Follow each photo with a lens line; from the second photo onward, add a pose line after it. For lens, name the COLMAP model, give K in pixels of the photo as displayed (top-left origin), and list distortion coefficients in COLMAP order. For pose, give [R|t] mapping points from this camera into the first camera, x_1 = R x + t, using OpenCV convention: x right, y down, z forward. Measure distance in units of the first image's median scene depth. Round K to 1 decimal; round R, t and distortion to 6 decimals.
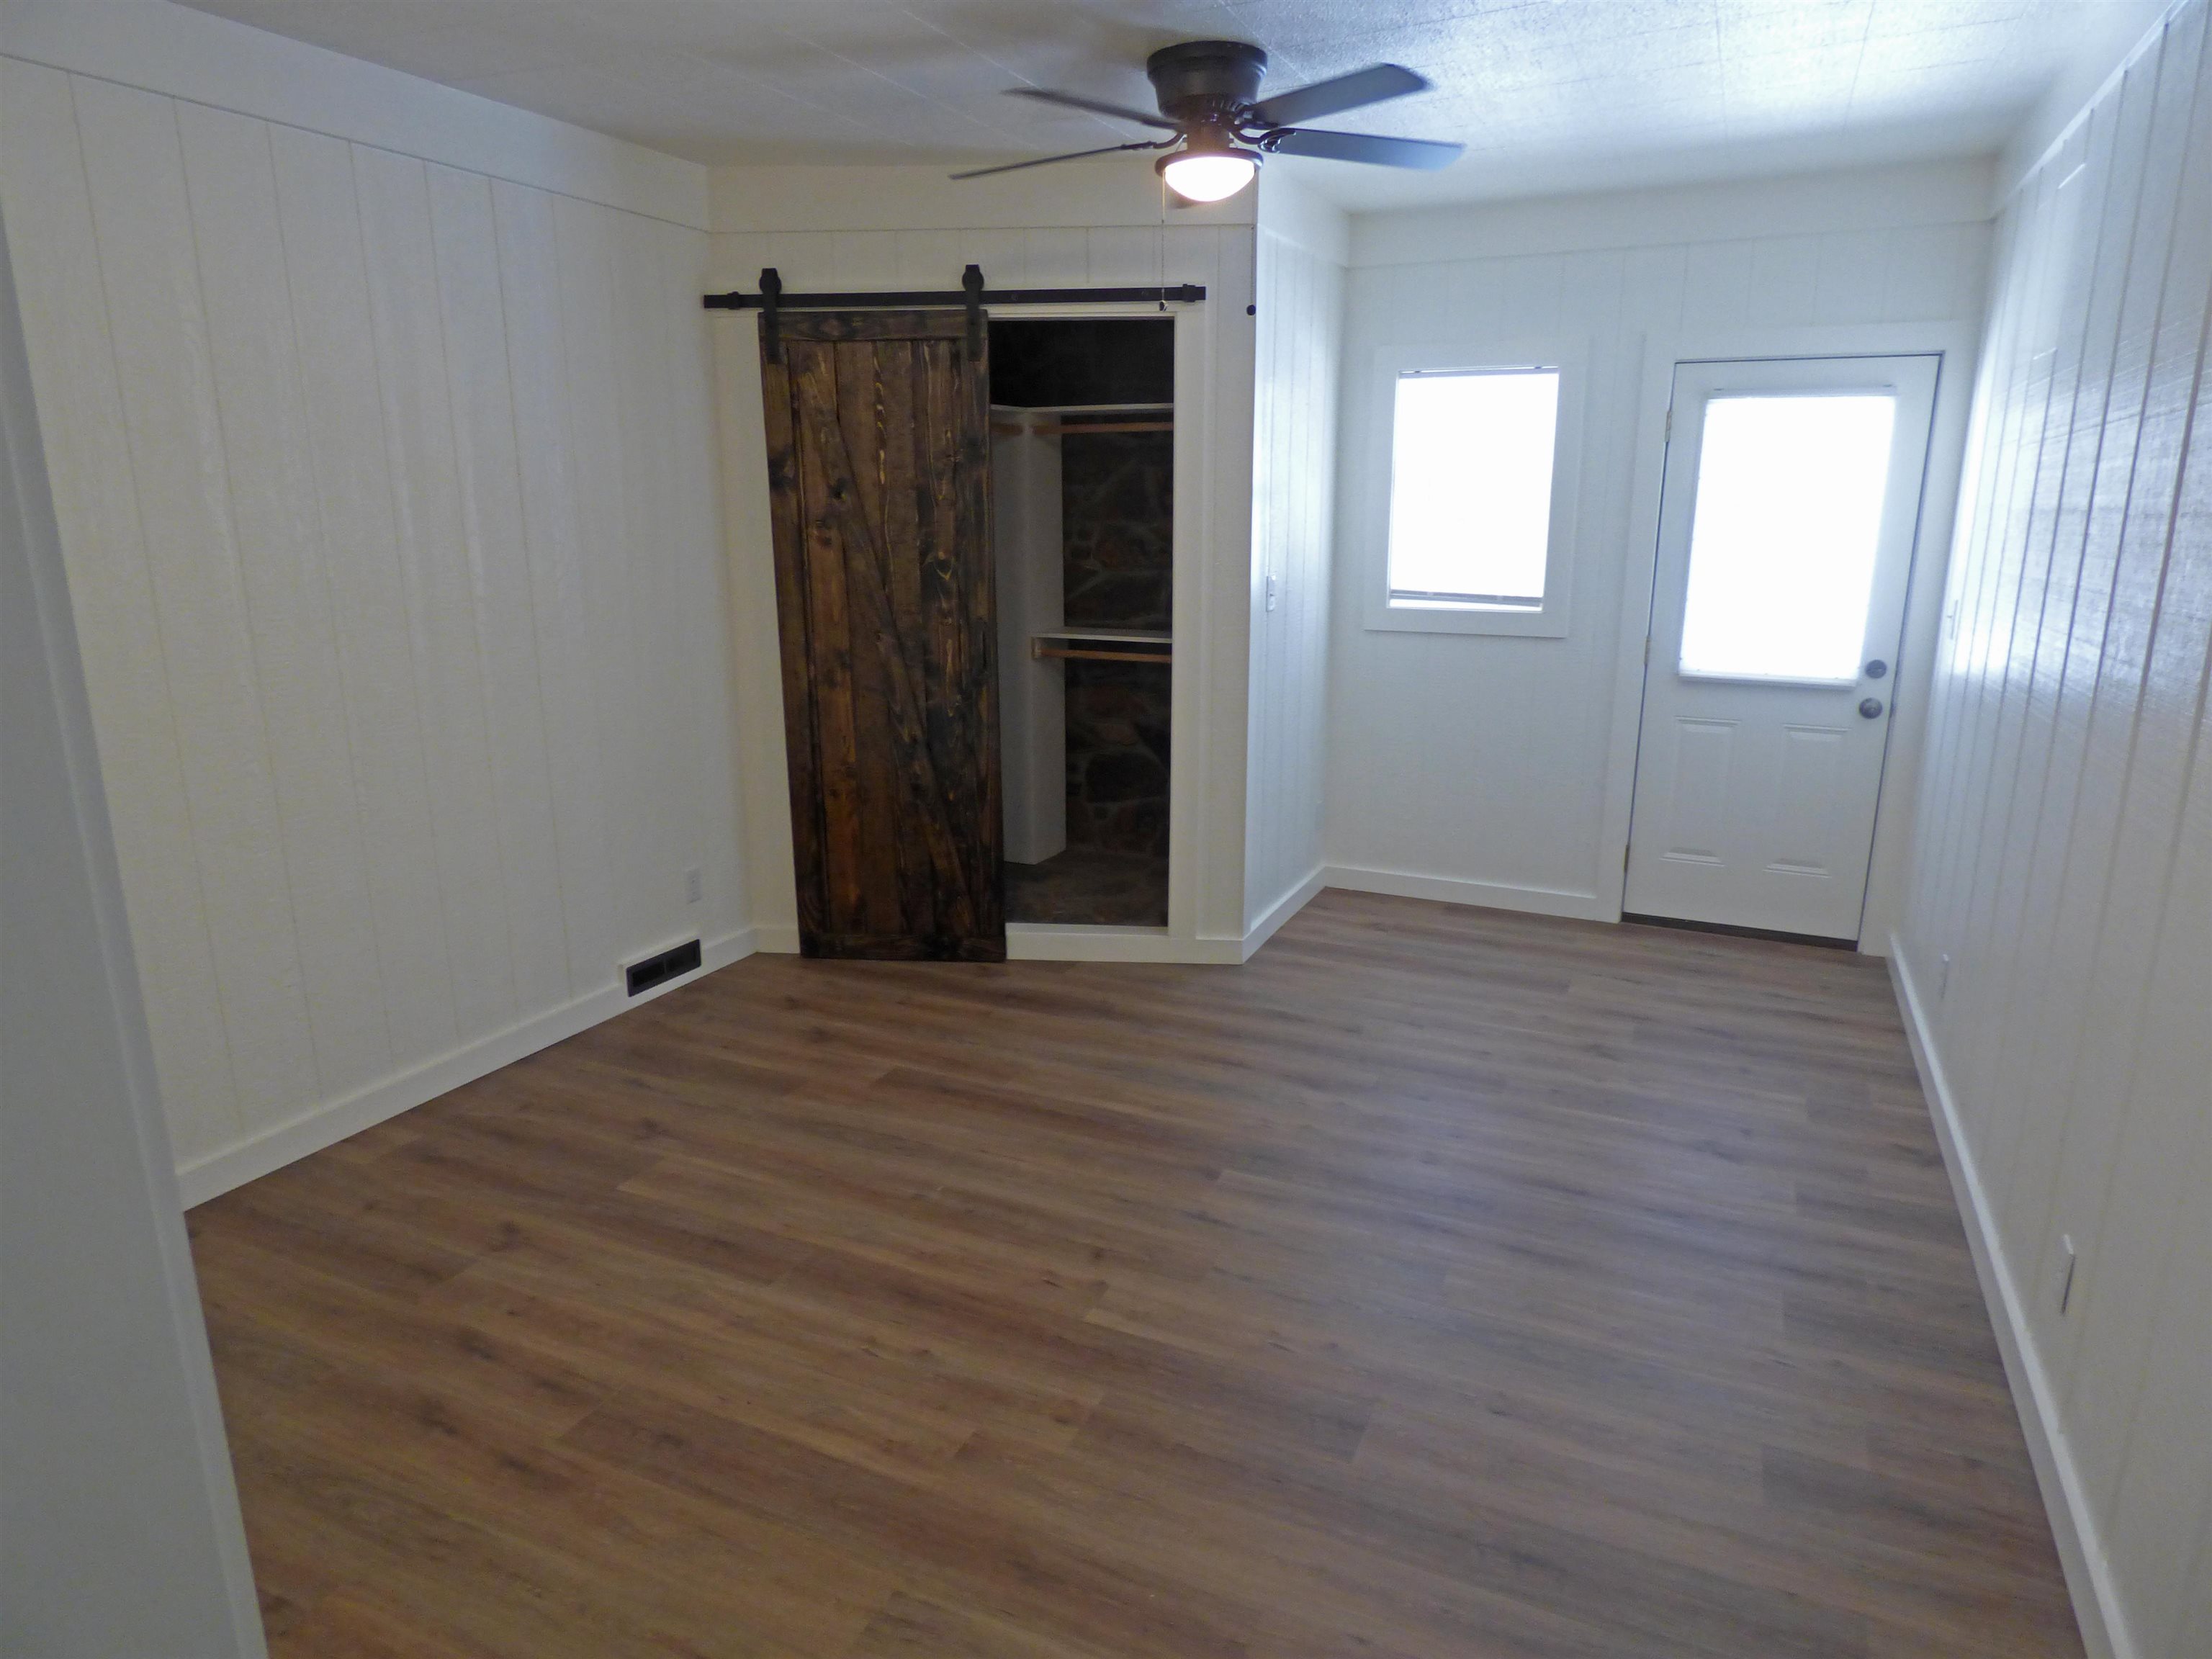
lens RADIAL K [[1359.3, 0, 1106.0], [0, 1359.3, 829.5], [0, 0, 1]] dist [0.002441, 0.000599]
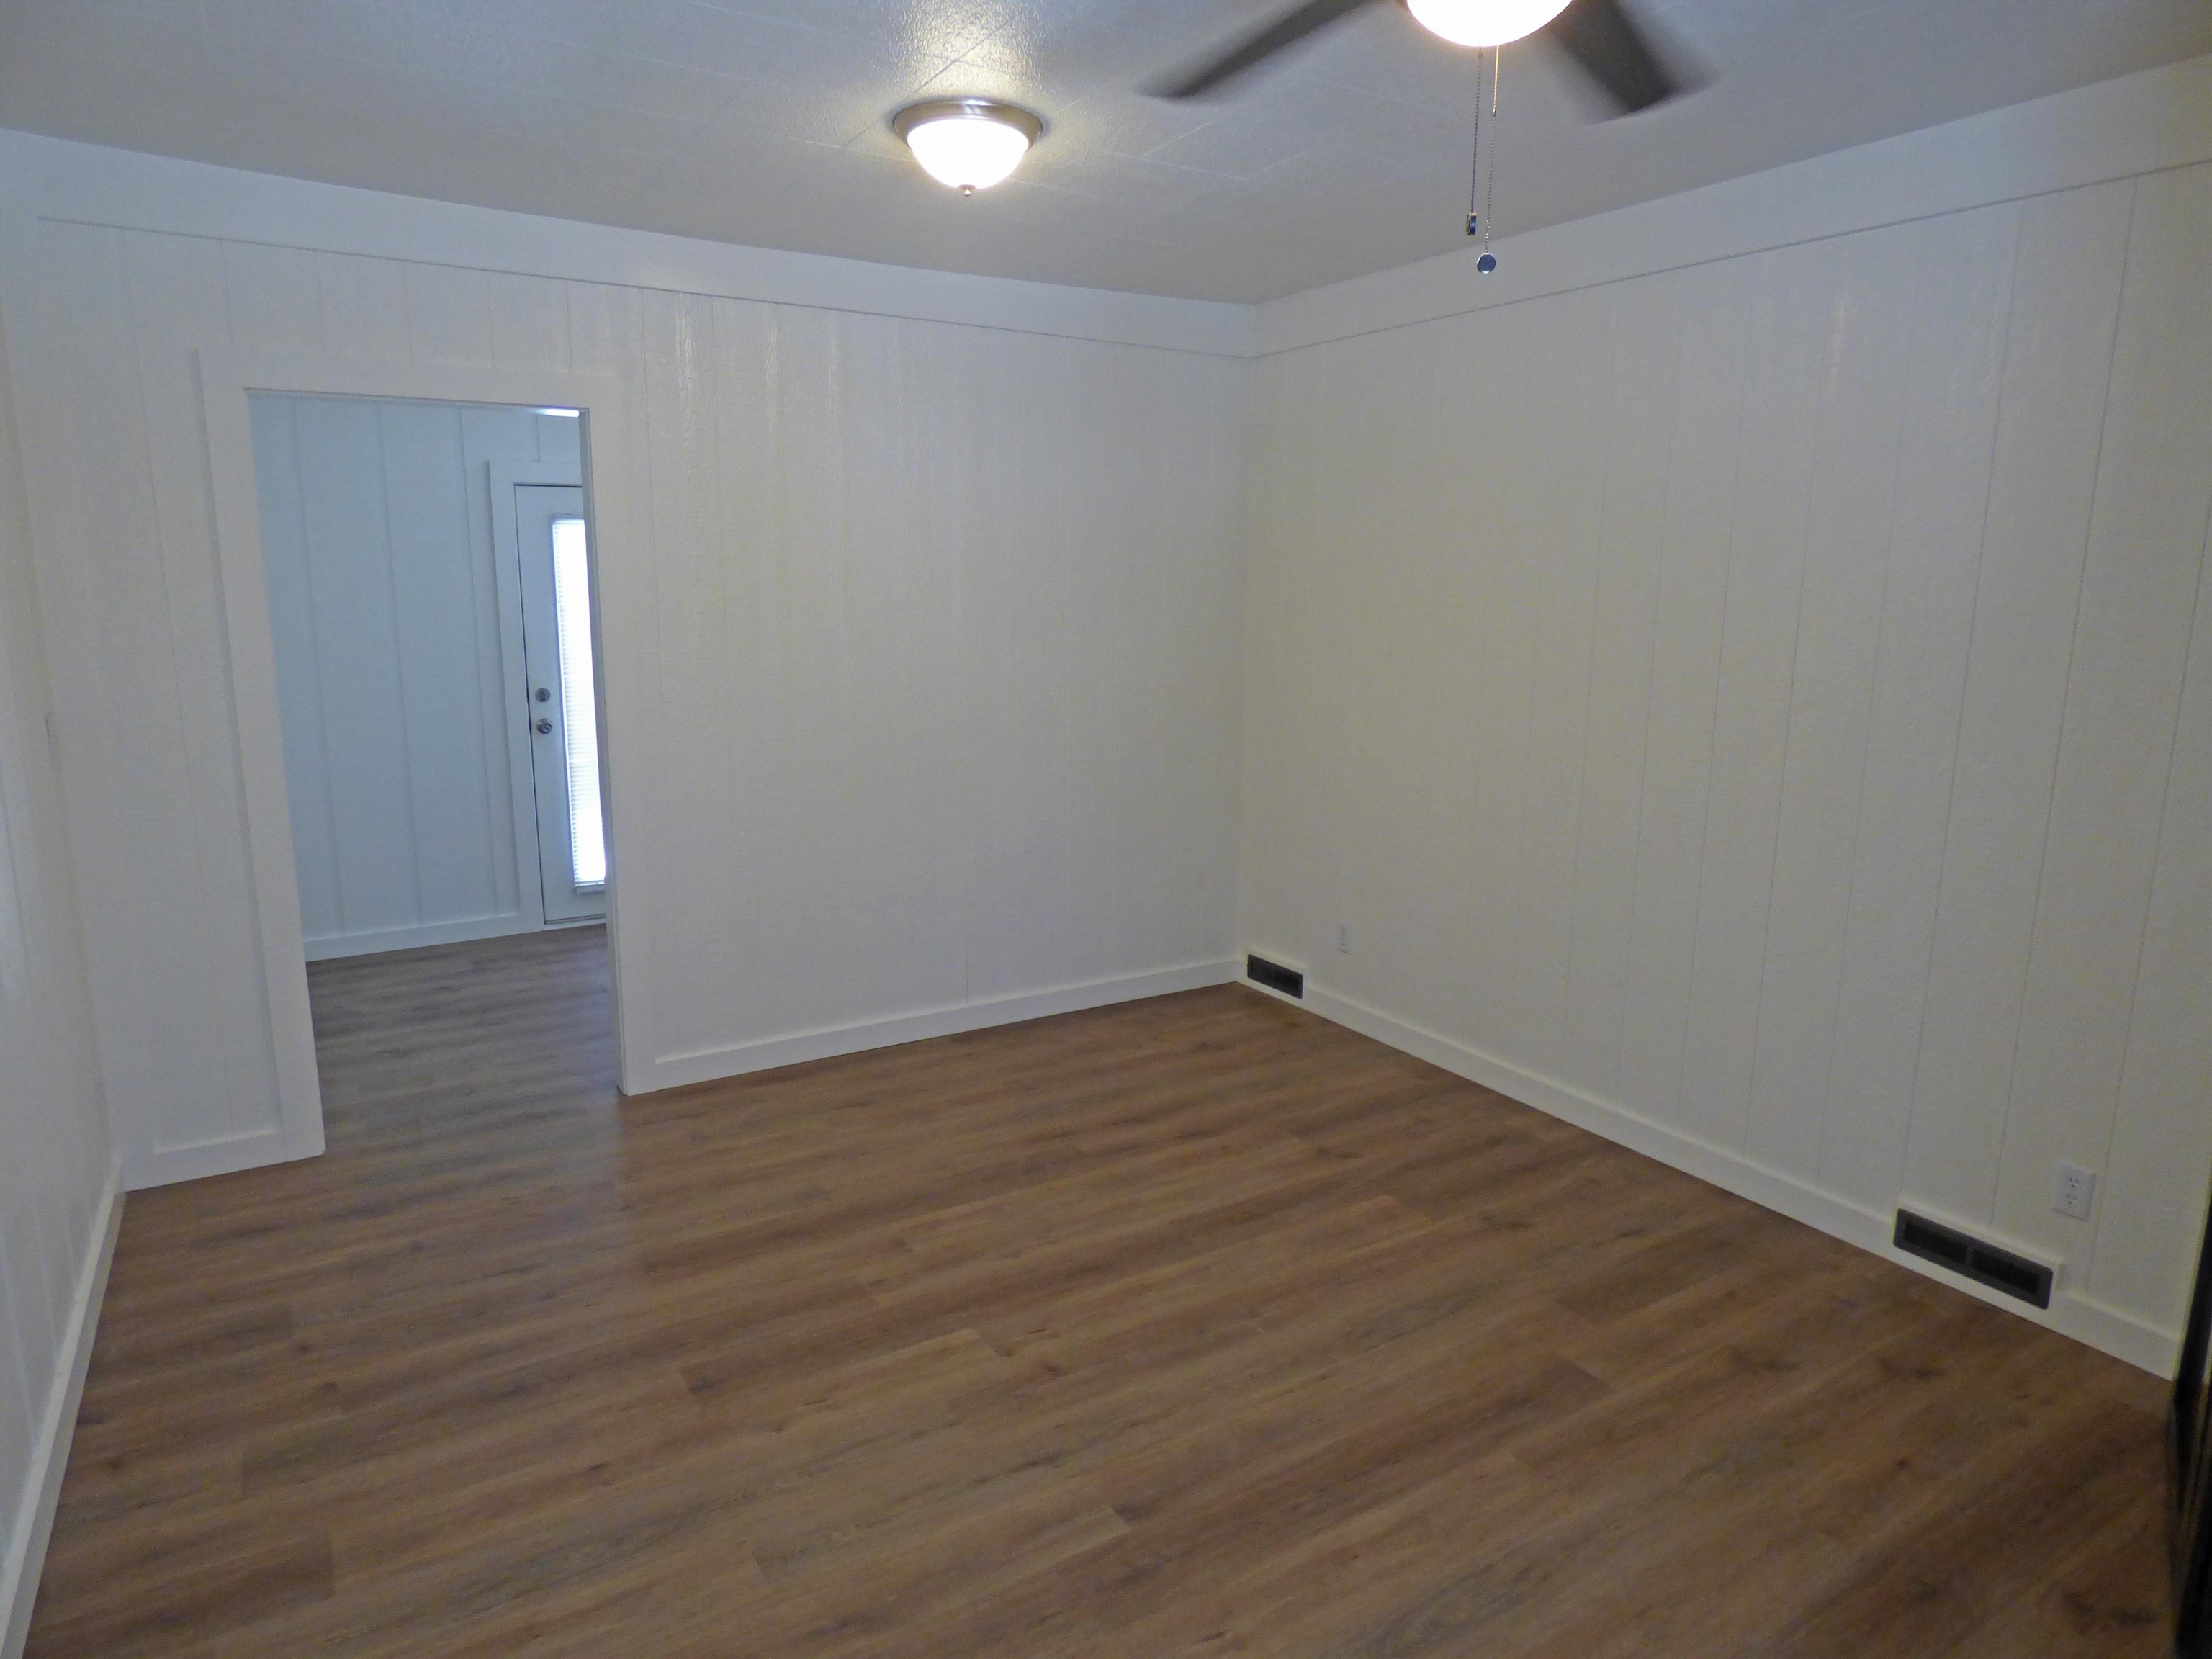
lens RADIAL K [[1304.3, 0, 1106.0], [0, 1304.3, 829.5], [0, 0, 1]] dist [-0.001703, -0.000584]
pose [[-0.538435, 0.158117, -0.827700, 0.624224], [-0.209745, 0.926177, 0.313373, -0.313658], [0.816146, 0.342337, -0.465522, 1.219430]]
